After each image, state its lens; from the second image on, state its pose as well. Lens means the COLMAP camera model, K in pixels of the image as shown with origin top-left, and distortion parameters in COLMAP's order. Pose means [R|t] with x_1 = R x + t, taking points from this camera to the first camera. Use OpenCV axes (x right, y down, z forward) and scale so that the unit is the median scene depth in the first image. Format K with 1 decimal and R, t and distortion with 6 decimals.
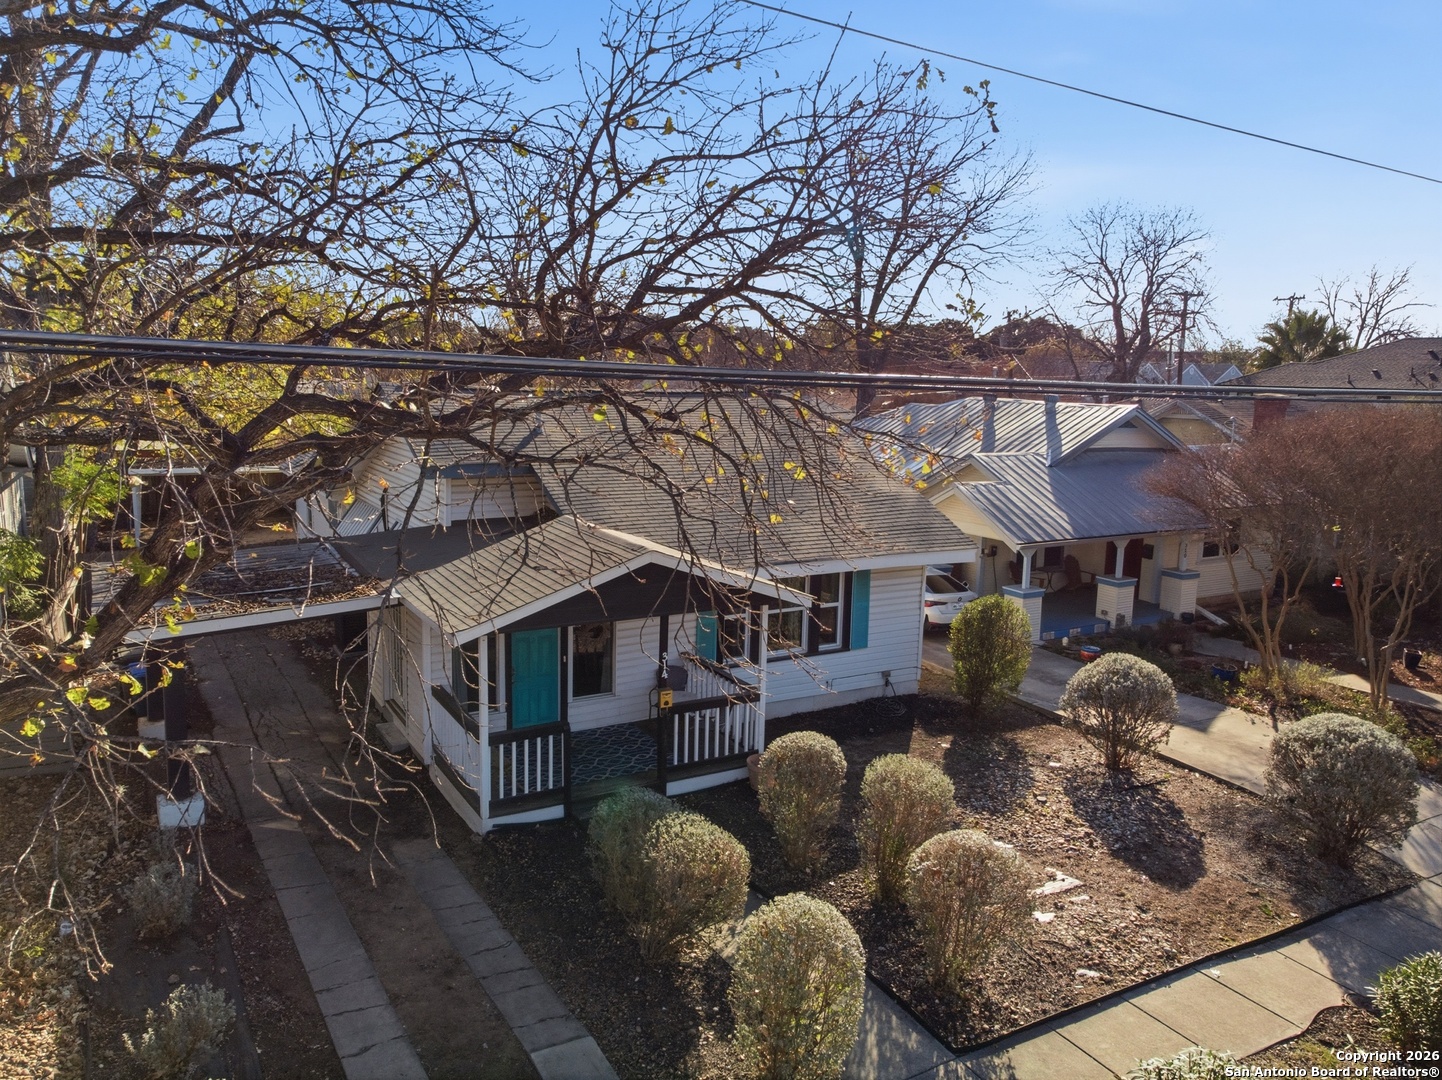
lens RADIAL K [[1072.1, 0, 726.2], [0, 1072.1, 542.1], [0, 0, 1]] dist [-0.008268, 0.013083]
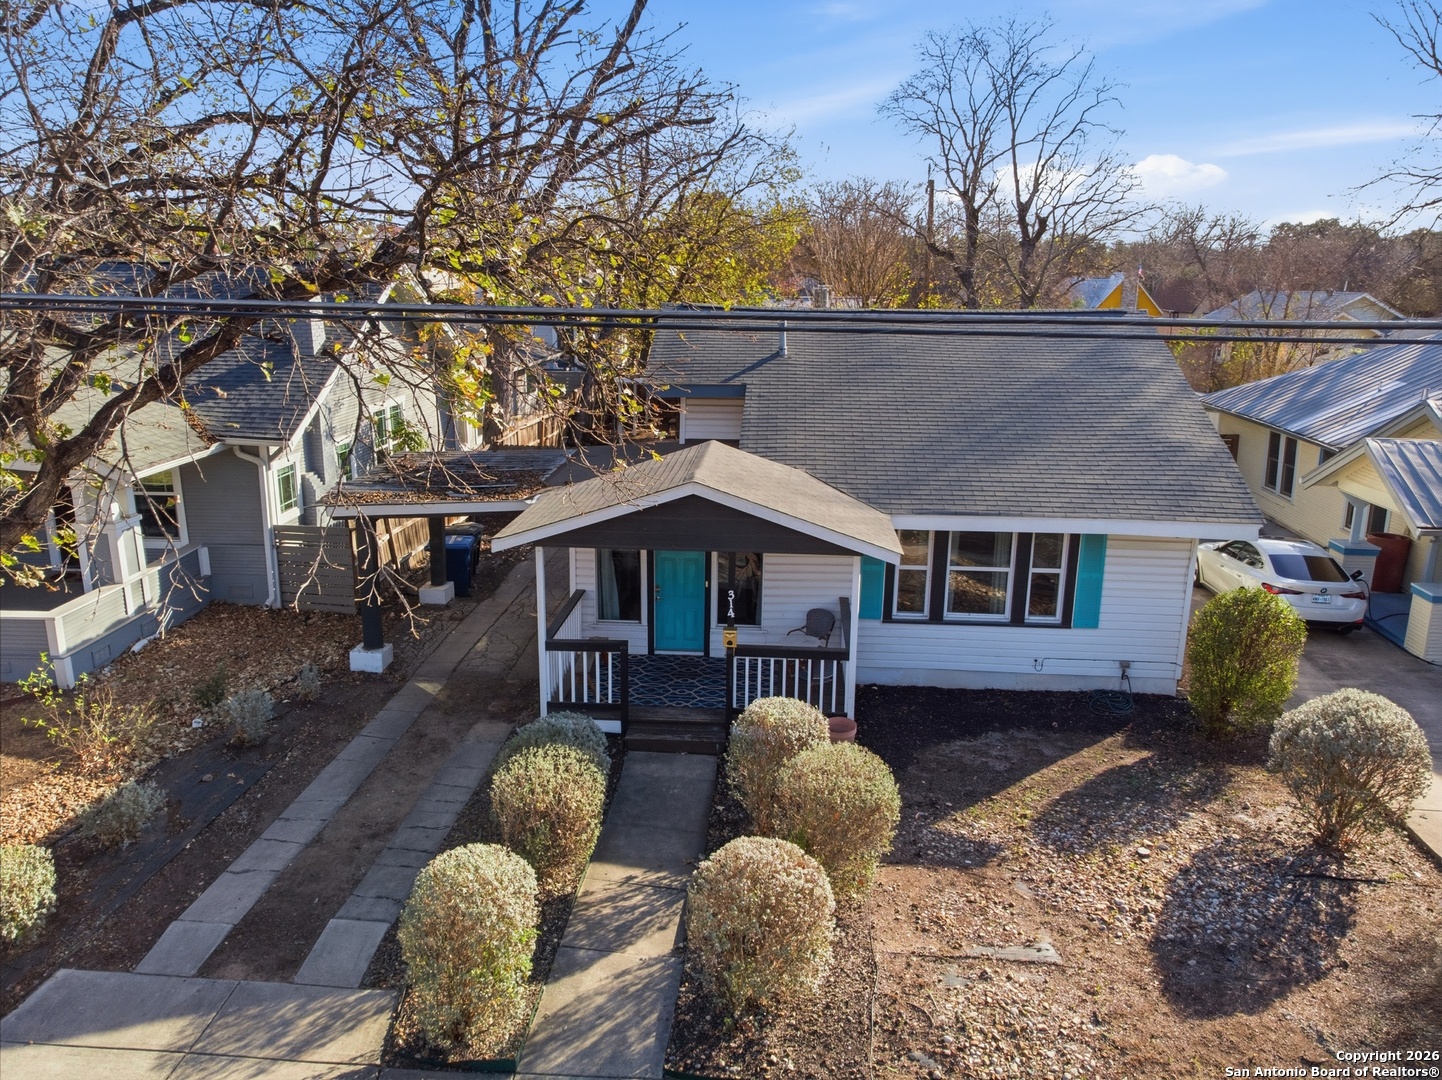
lens RADIAL K [[1072.1, 0, 726.2], [0, 1072.1, 542.1], [0, 0, 1]] dist [-0.008268, 0.013083]
pose [[0.824356, 0.123915, -0.552342, 0.418684], [-0.084930, 0.991776, 0.095745, -0.027469], [0.559664, -0.032017, 0.828101, 0.190380]]
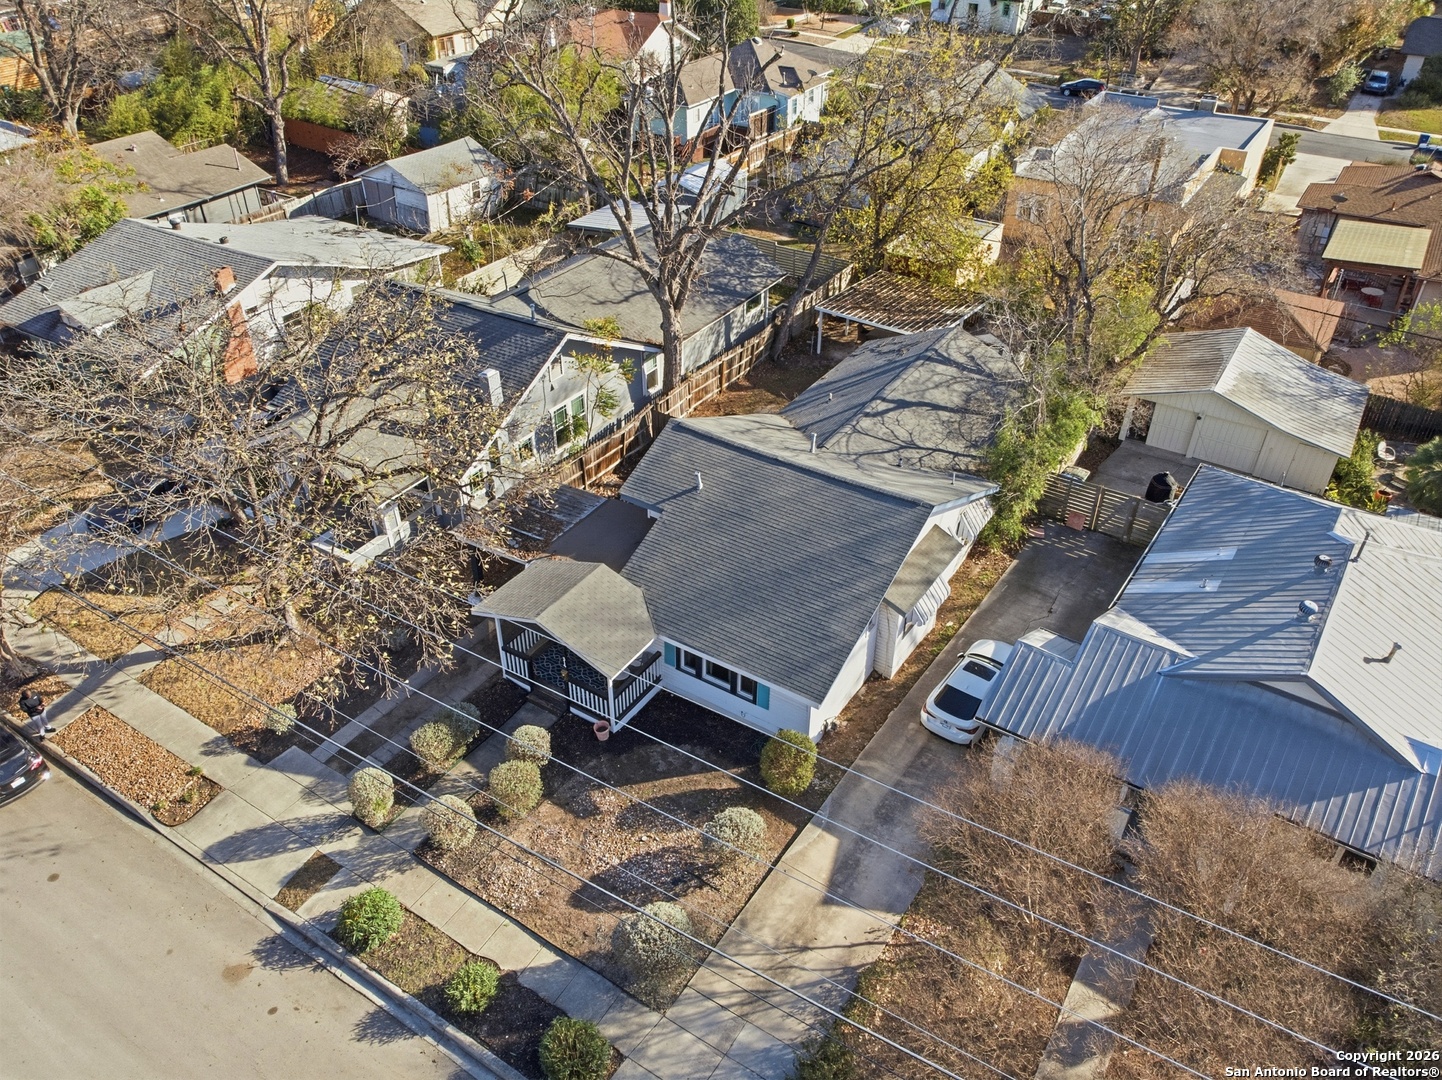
lens RADIAL K [[1072.1, 0, 726.2], [0, 1072.1, 542.1], [0, 0, 1]] dist [-0.008268, 0.013083]
pose [[0.443757, 0.503475, -0.741345, 1.378549], [-0.141612, 0.856261, 0.496752, -1.063306], [0.884887, -0.115454, 0.451270, 0.333675]]
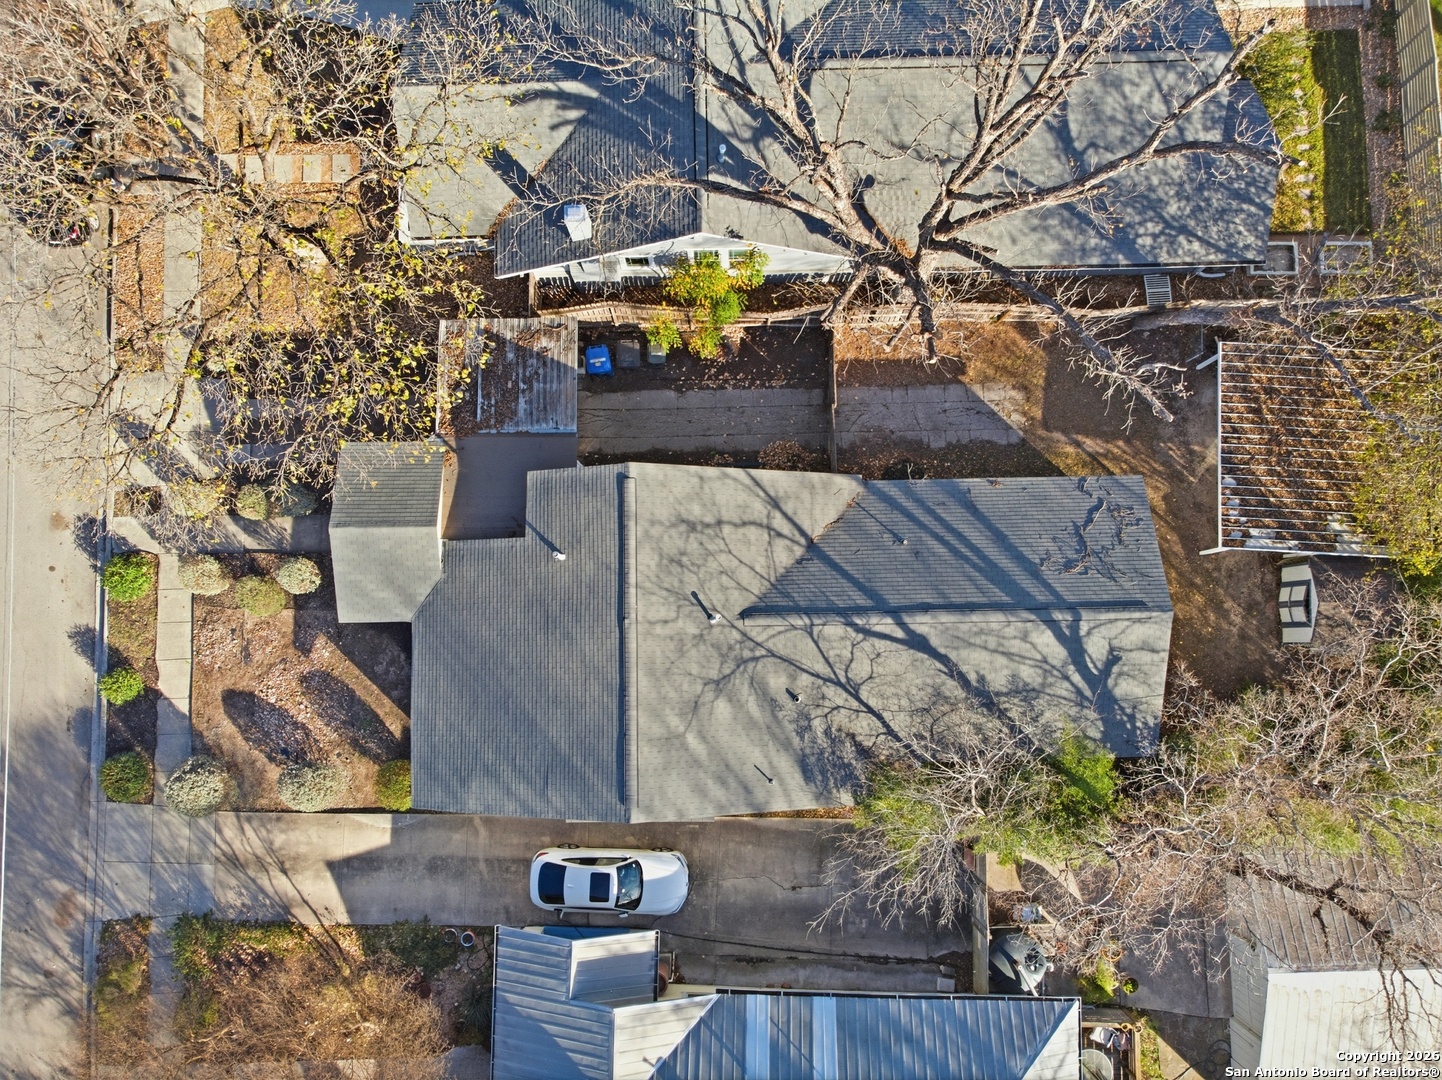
lens RADIAL K [[1074.9, 0, 721.0], [0, 1074.9, 540.0], [0, 0, 1]] dist [0.002505, 0.010792]
pose [[-0.502526, 0.859199, -0.096146, -0.202359], [-0.133719, 0.032628, 0.990482, -1.941503], [0.854159, 0.510600, 0.098495, 1.263341]]
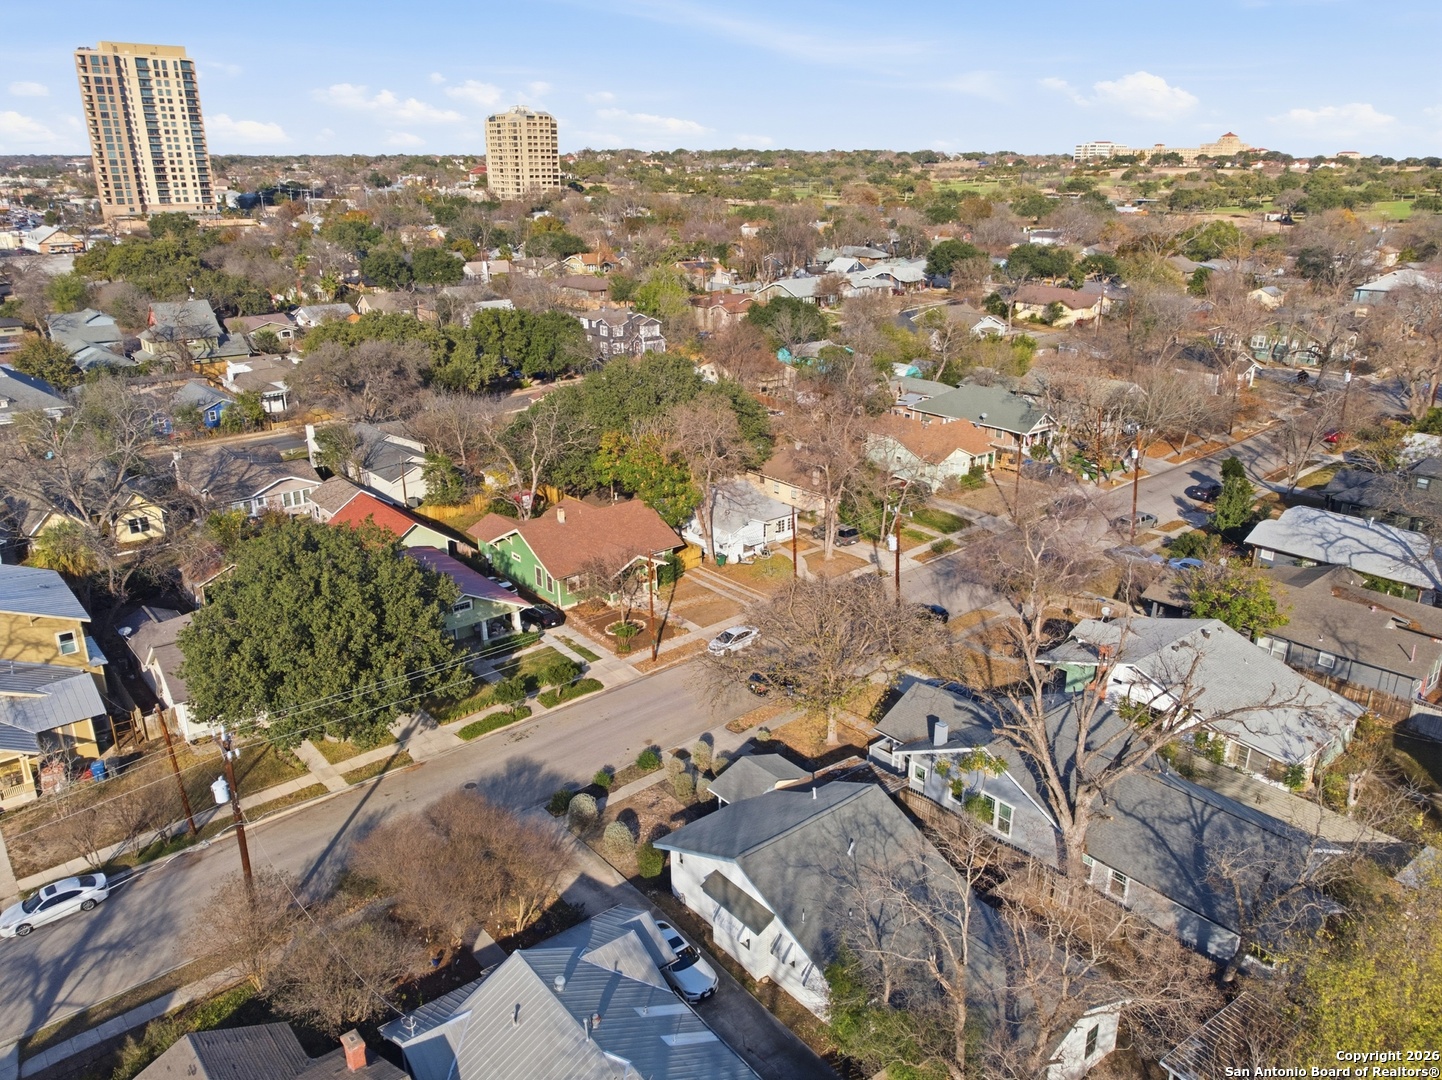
lens RADIAL K [[1074.9, 0, 721.0], [0, 1074.9, 540.0], [0, 0, 1]] dist [0.002505, 0.010792]
pose [[-0.987695, 0.036761, -0.152013, 0.554315], [-0.043453, 0.869207, 0.492535, -2.466116], [0.150237, 0.493080, -0.856914, 3.653150]]
